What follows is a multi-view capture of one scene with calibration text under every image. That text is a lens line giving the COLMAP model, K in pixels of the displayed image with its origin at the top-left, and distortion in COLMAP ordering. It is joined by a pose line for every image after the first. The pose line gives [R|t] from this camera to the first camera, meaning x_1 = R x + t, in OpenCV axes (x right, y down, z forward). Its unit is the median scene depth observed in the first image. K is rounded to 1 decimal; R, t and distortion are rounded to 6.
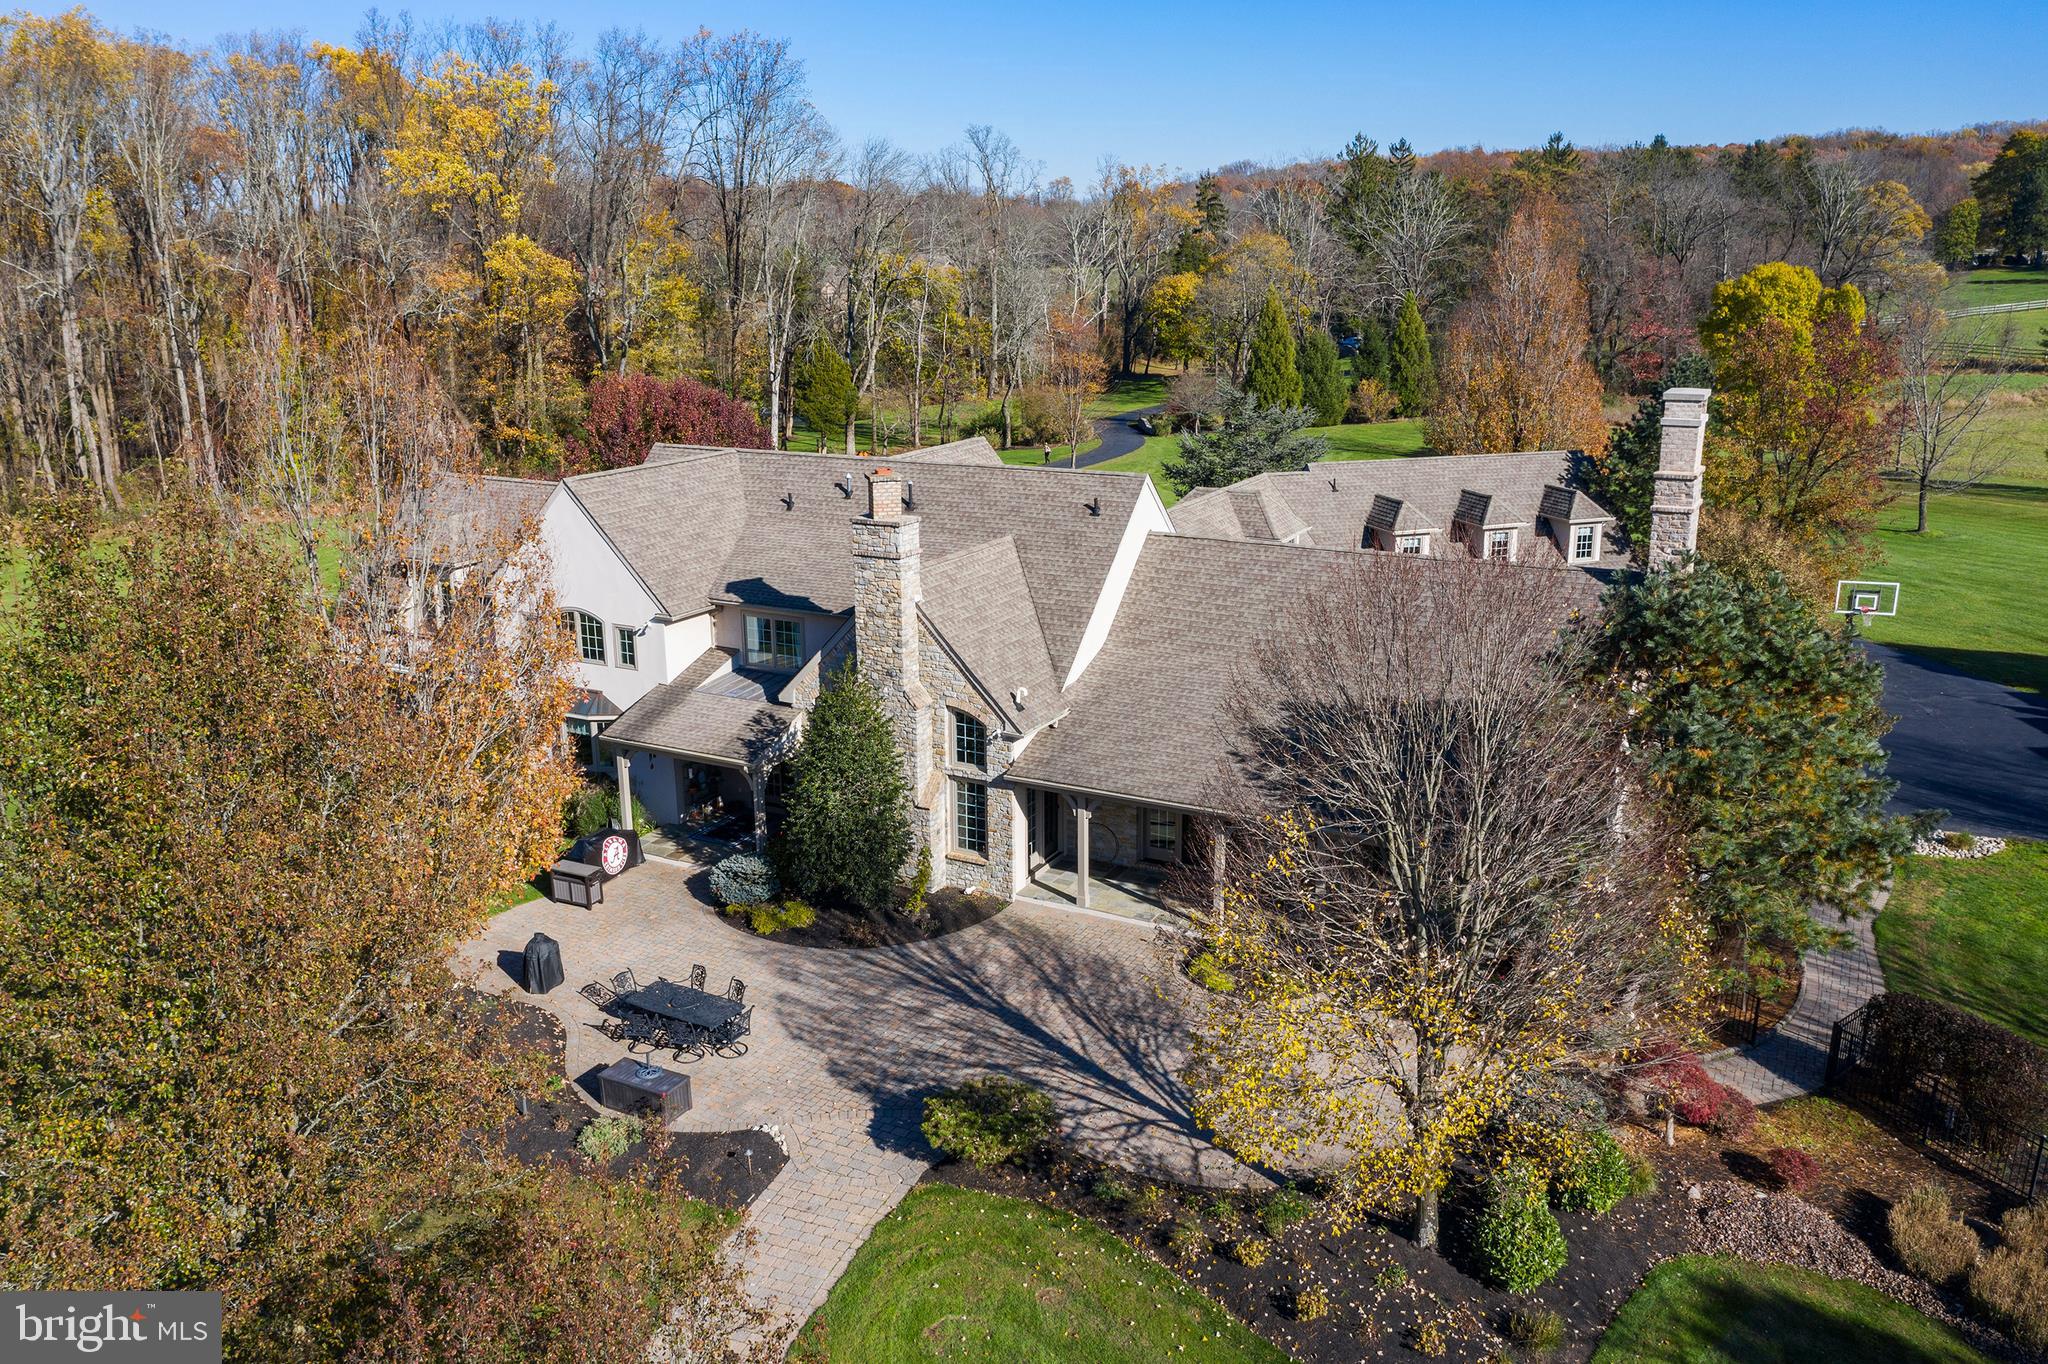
lens RADIAL K [[1620.3, 0, 1024.0], [0, 1620.3, 682.0], [0, 0, 1]] dist [-0.004494, -0.005839]
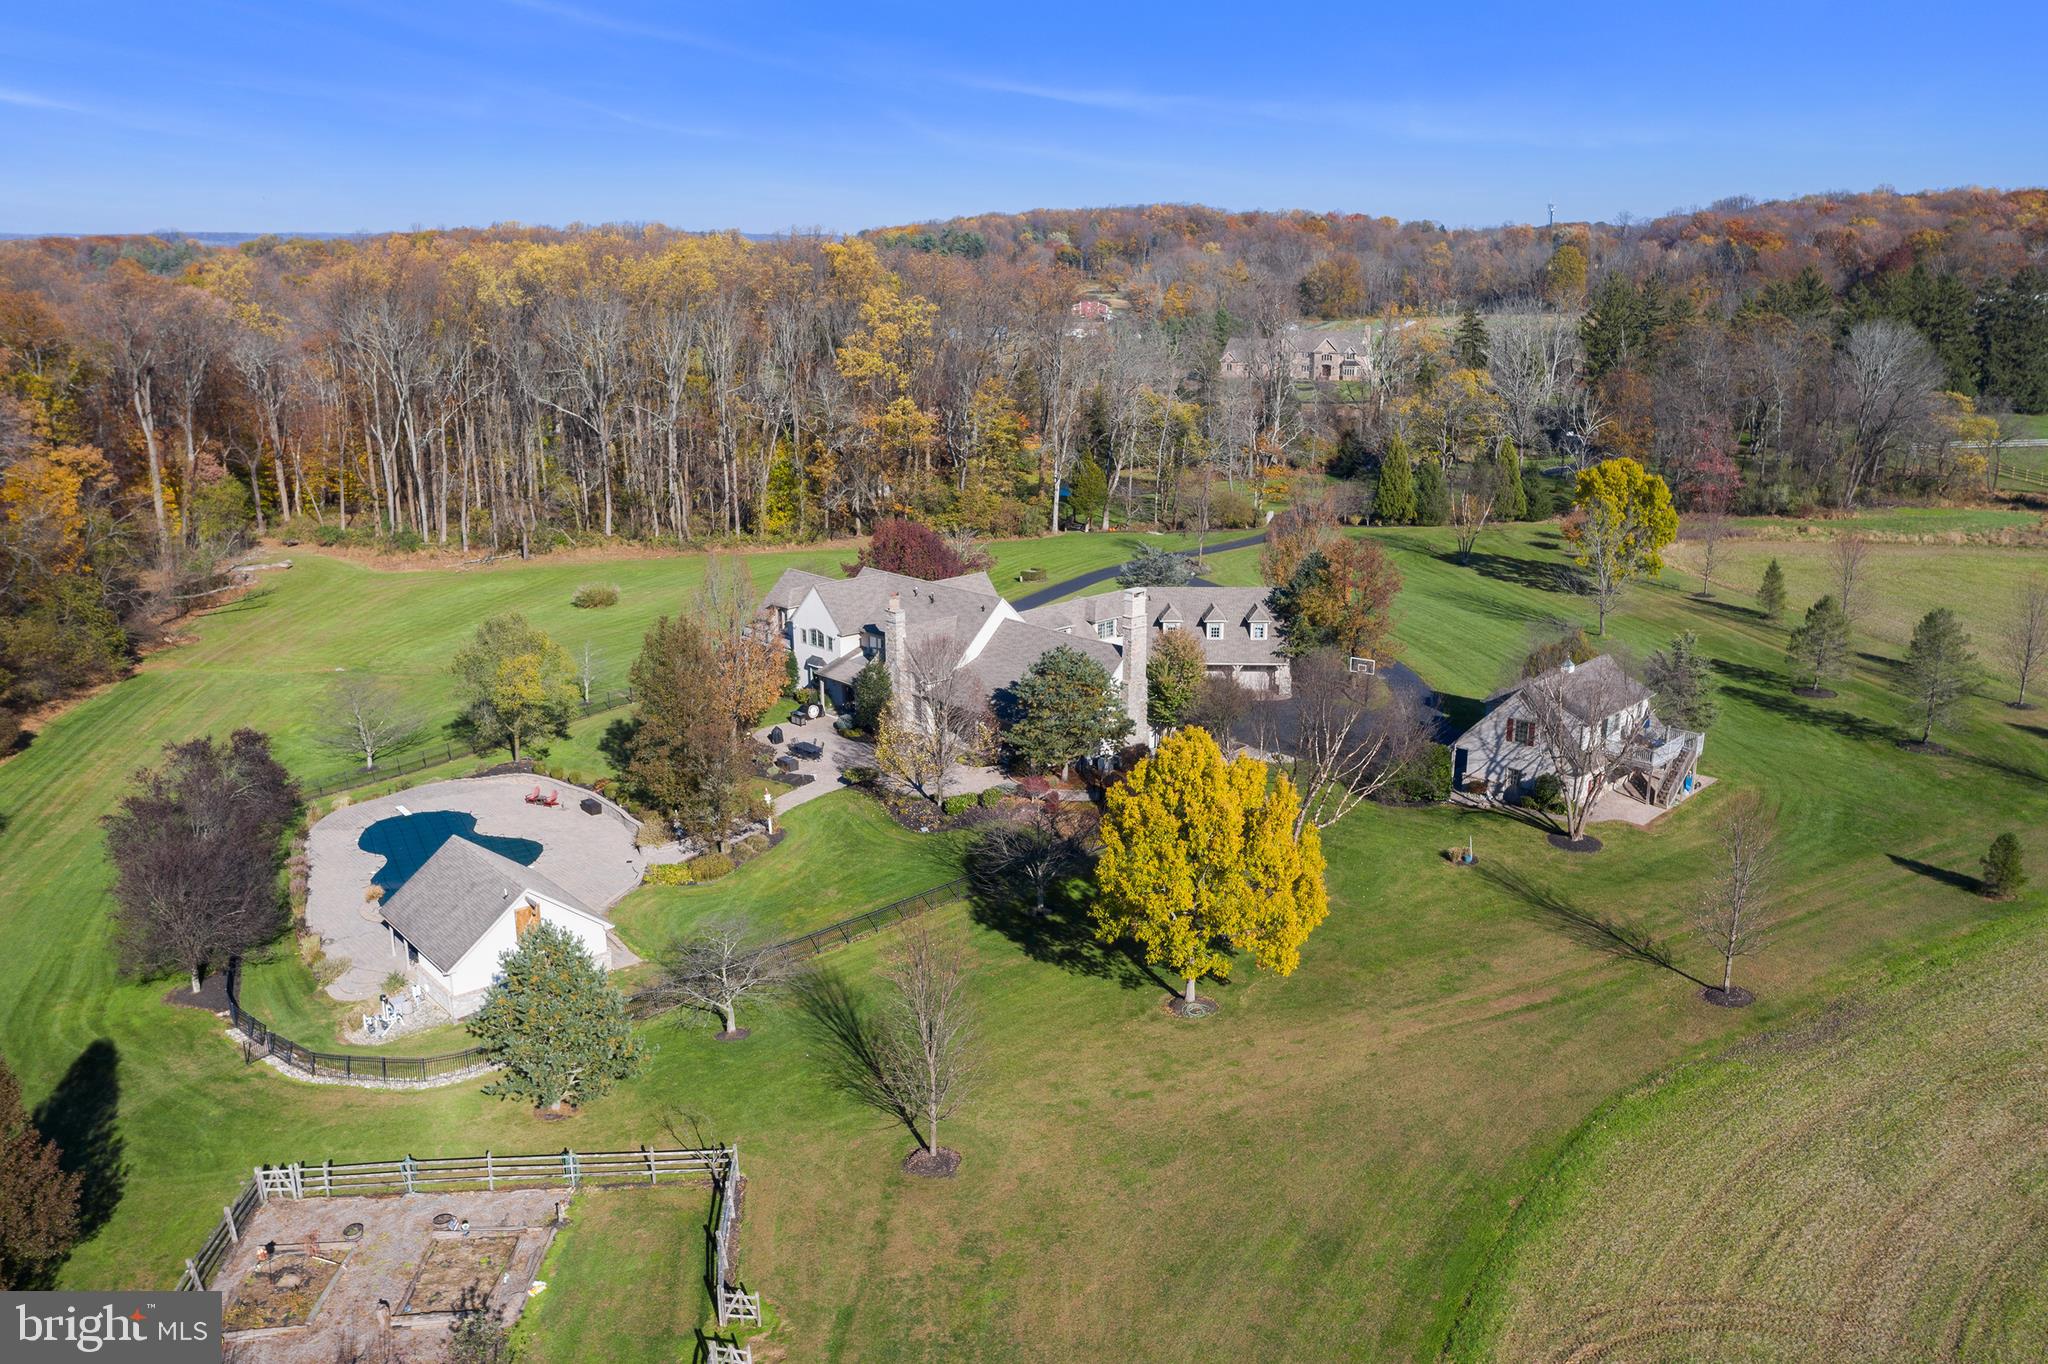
lens RADIAL K [[1620.3, 0, 1024.0], [0, 1620.3, 682.0], [0, 0, 1]] dist [-0.004494, -0.005839]
pose [[0.949442, 0.095262, -0.299141, 1.009746], [-0.093900, 0.995401, 0.018960, -0.042735], [0.299572, 0.010088, 0.954020, -1.756101]]
